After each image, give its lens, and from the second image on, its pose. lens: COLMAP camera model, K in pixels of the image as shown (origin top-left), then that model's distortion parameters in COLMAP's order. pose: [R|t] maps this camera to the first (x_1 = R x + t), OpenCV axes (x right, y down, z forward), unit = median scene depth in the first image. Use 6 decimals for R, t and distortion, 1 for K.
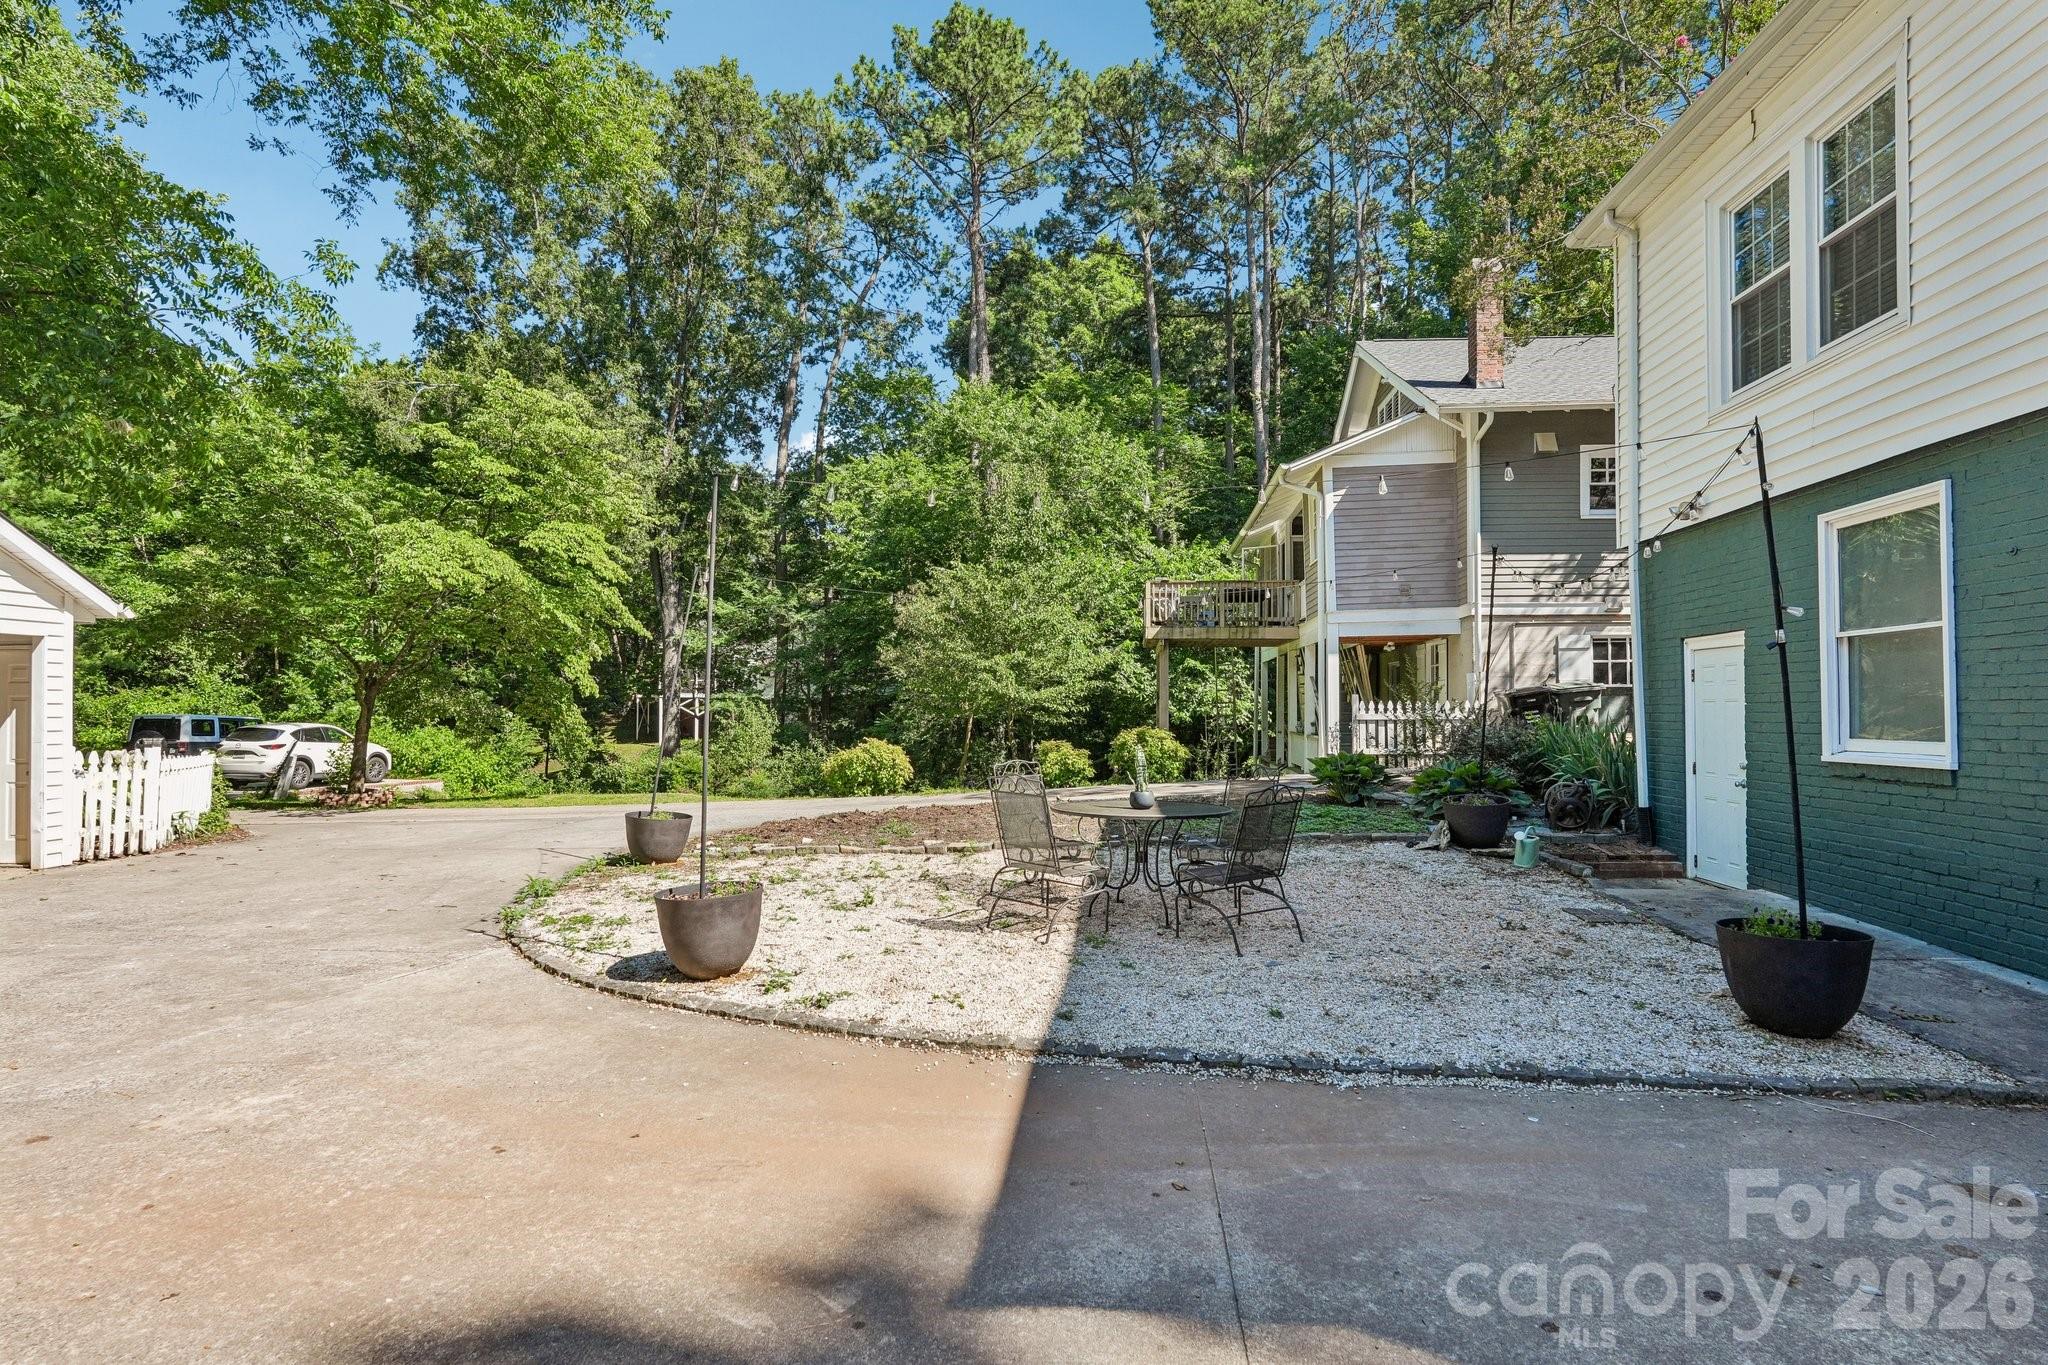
lens RADIAL K [[1040.9, 0, 1024.0], [0, 1040.9, 682.5], [0, 0, 1]] dist [0.000275, -0.000005]
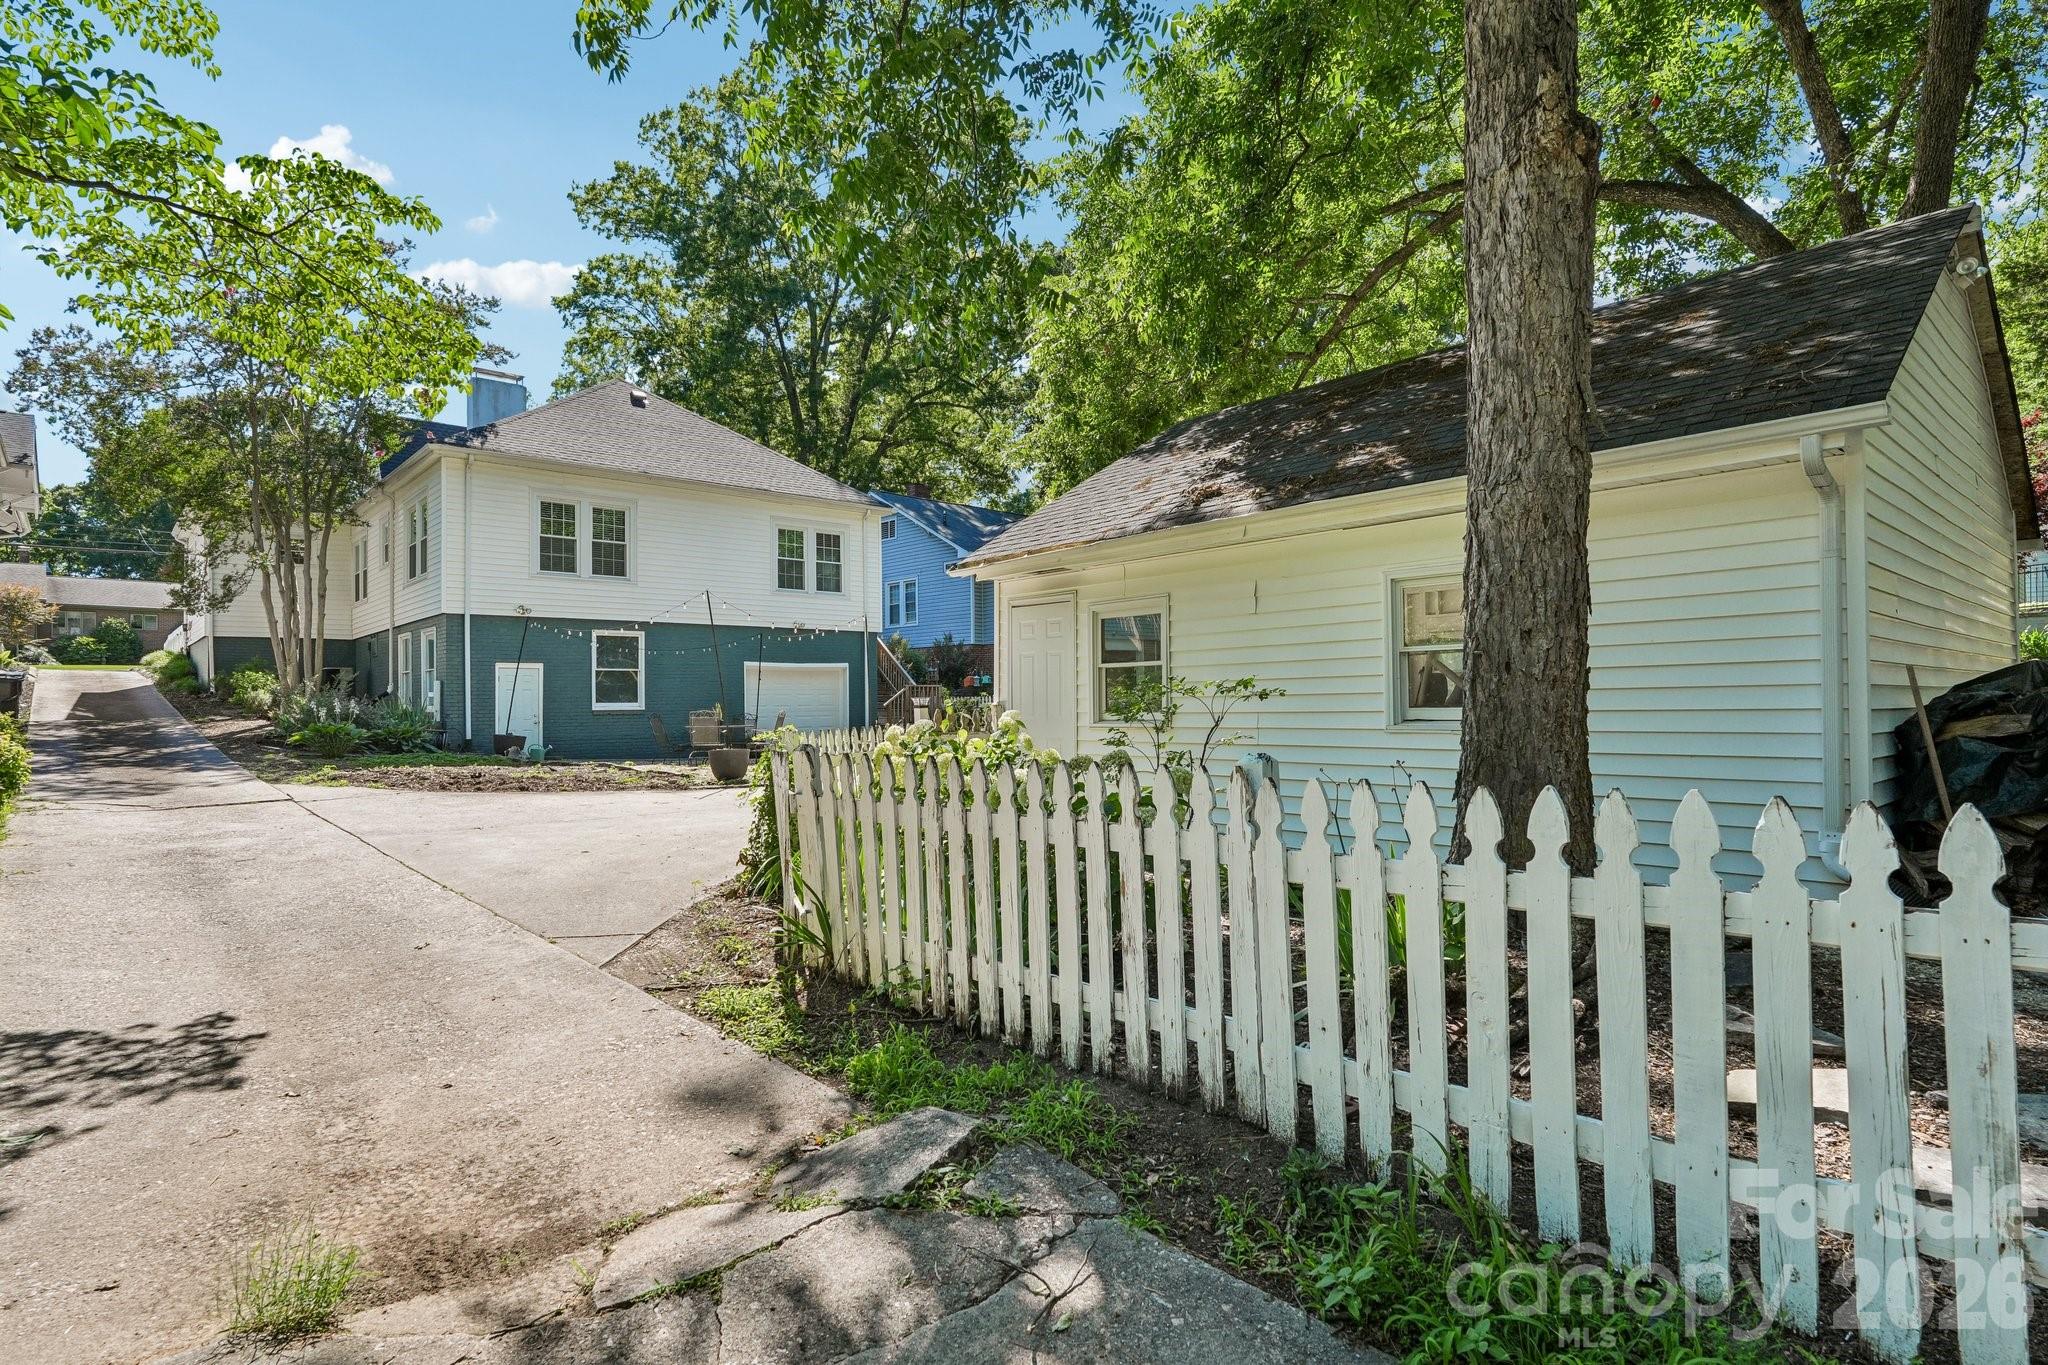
lens RADIAL K [[1040.9, 0, 1024.0], [0, 1040.9, 682.5], [0, 0, 1]] dist [0.000275, -0.000005]
pose [[-0.732056, 0.025728, 0.680759, -2.283246], [-0.005441, 0.999034, -0.043607, 0.121968], [-0.681223, -0.035627, -0.731209, 2.426752]]
